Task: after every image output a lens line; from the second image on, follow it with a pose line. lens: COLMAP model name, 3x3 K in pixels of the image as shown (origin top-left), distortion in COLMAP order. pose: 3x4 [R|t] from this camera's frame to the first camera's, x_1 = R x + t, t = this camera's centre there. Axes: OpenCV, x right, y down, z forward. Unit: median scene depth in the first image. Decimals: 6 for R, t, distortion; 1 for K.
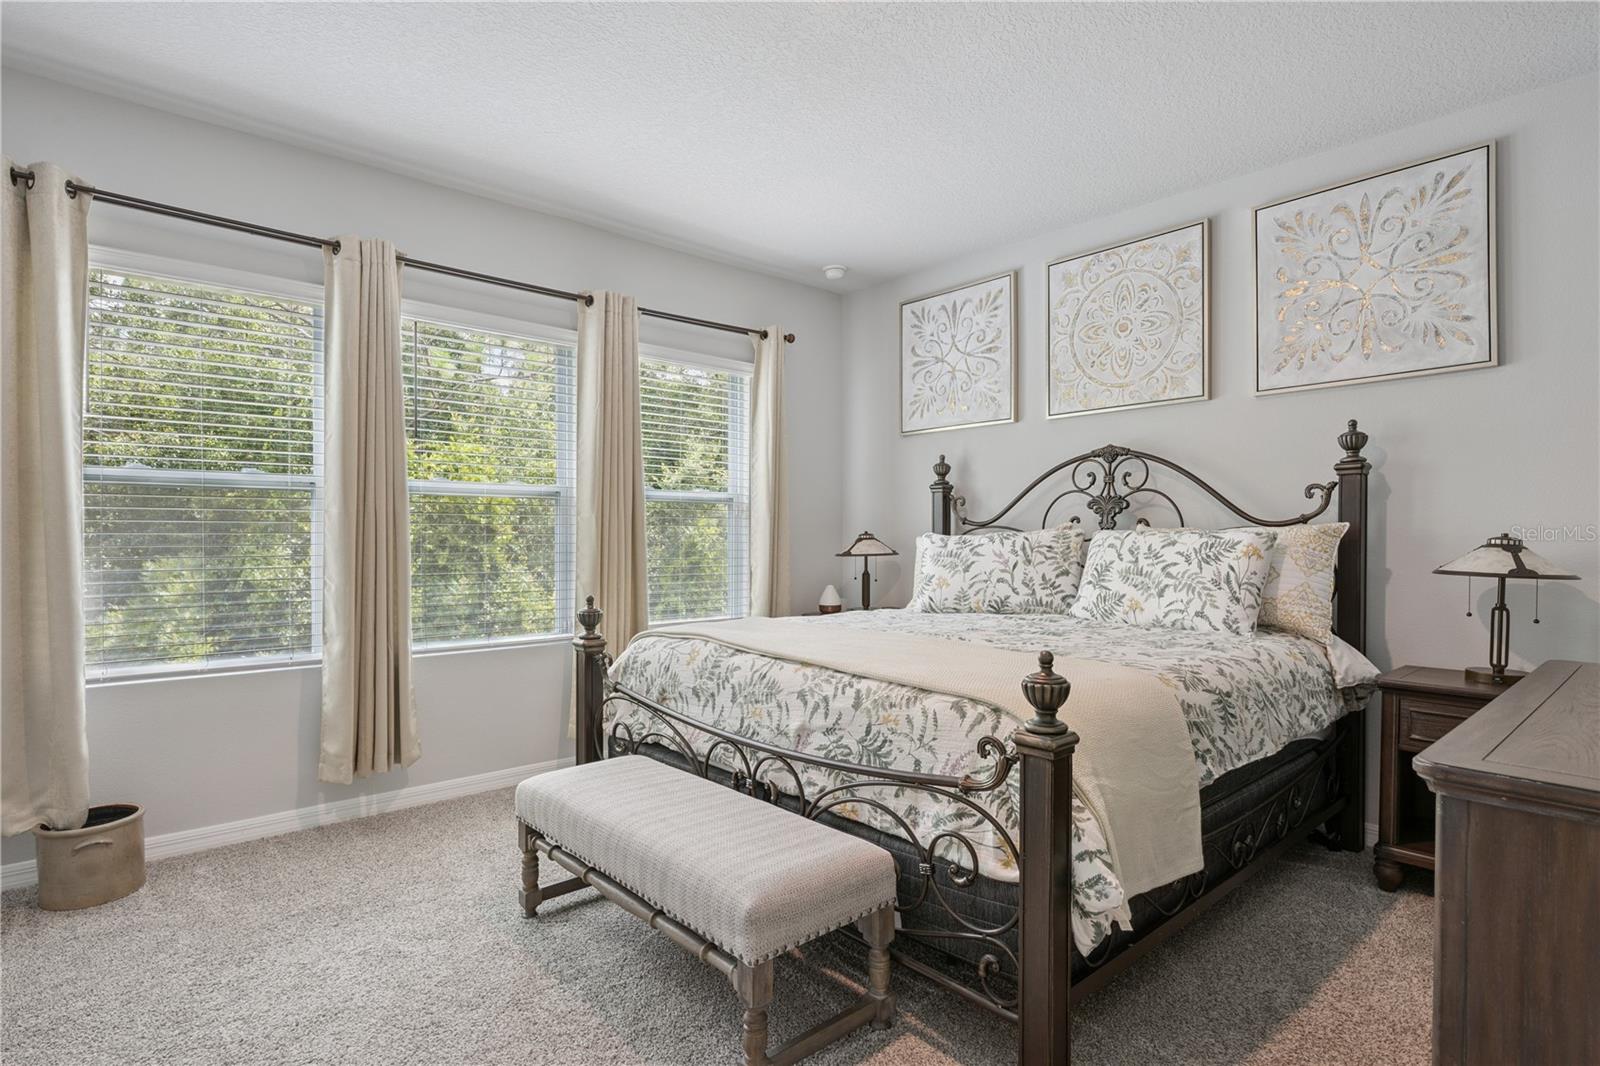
lens RADIAL K [[835.8, 0, 811.4], [0, 835.8, 543.9], [0, 0, 1]] dist [-0.012103, 0.001836]
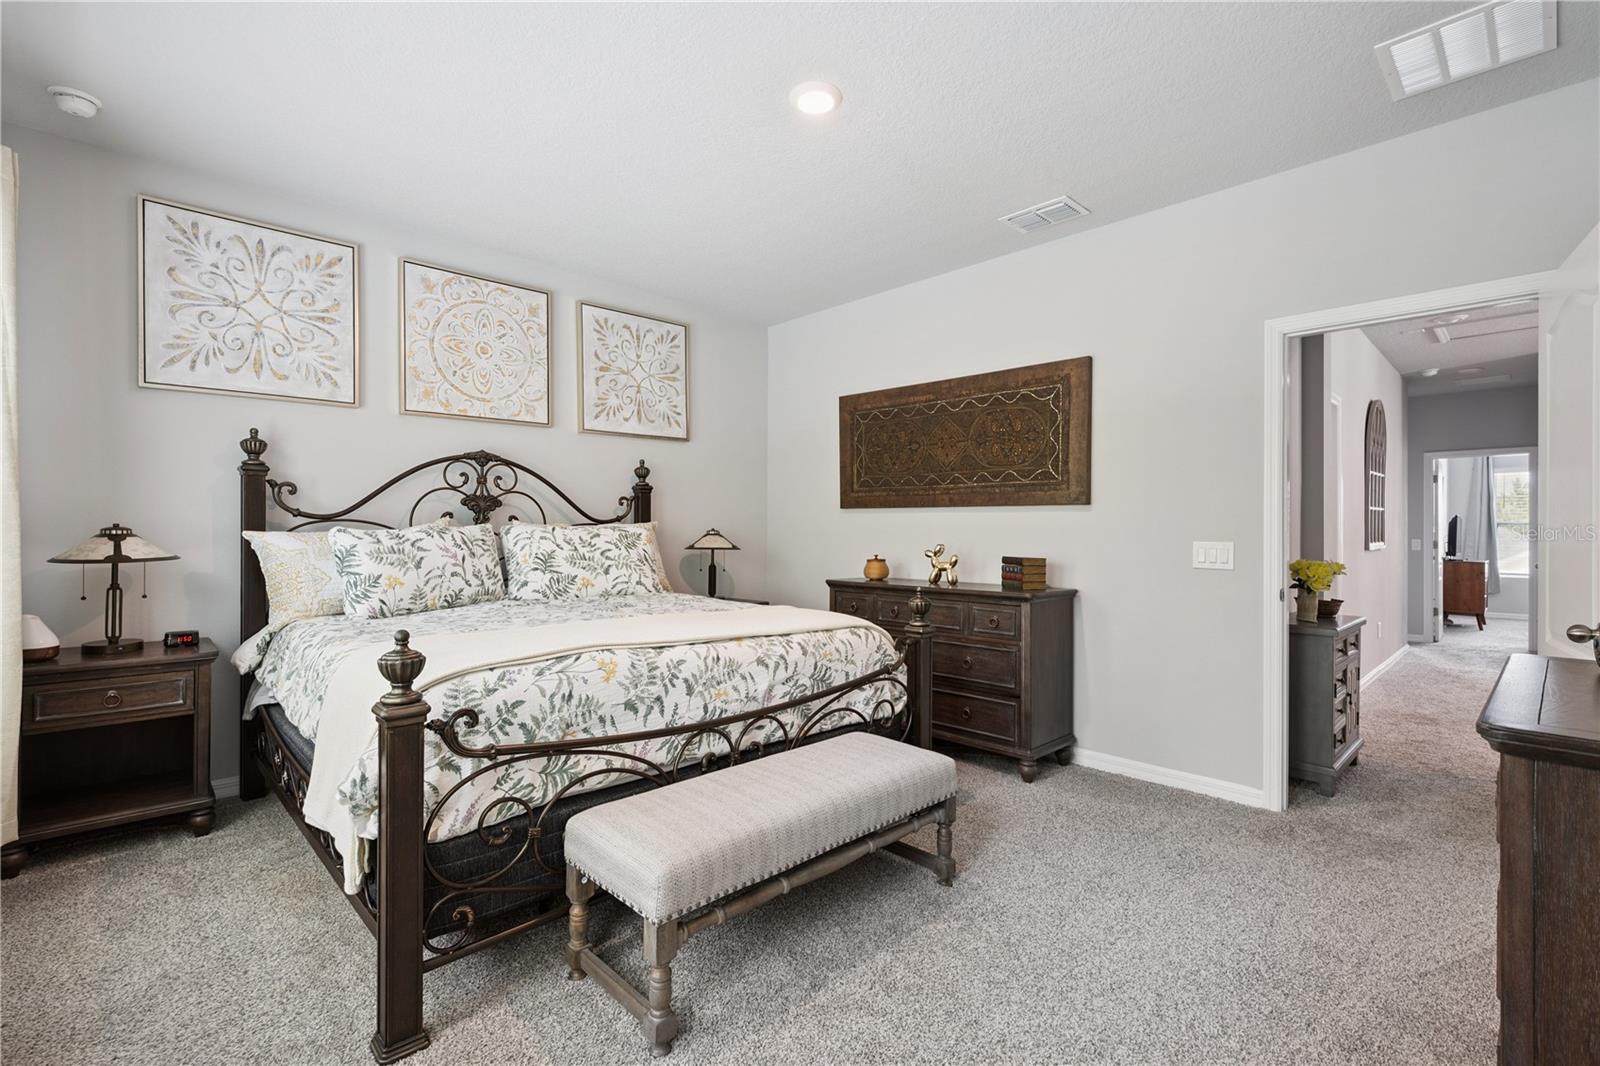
lens RADIAL K [[726.9, 0, 811.7], [0, 726.9, 527.2], [0, 0, 1]] dist [0.003991, -0.000616]
pose [[-0.046134, -0.000295, 0.998935, -0.685598], [0.007220, 0.999974, 0.000629, -0.010860], [-0.998909, 0.007241, -0.046130, 0.615239]]
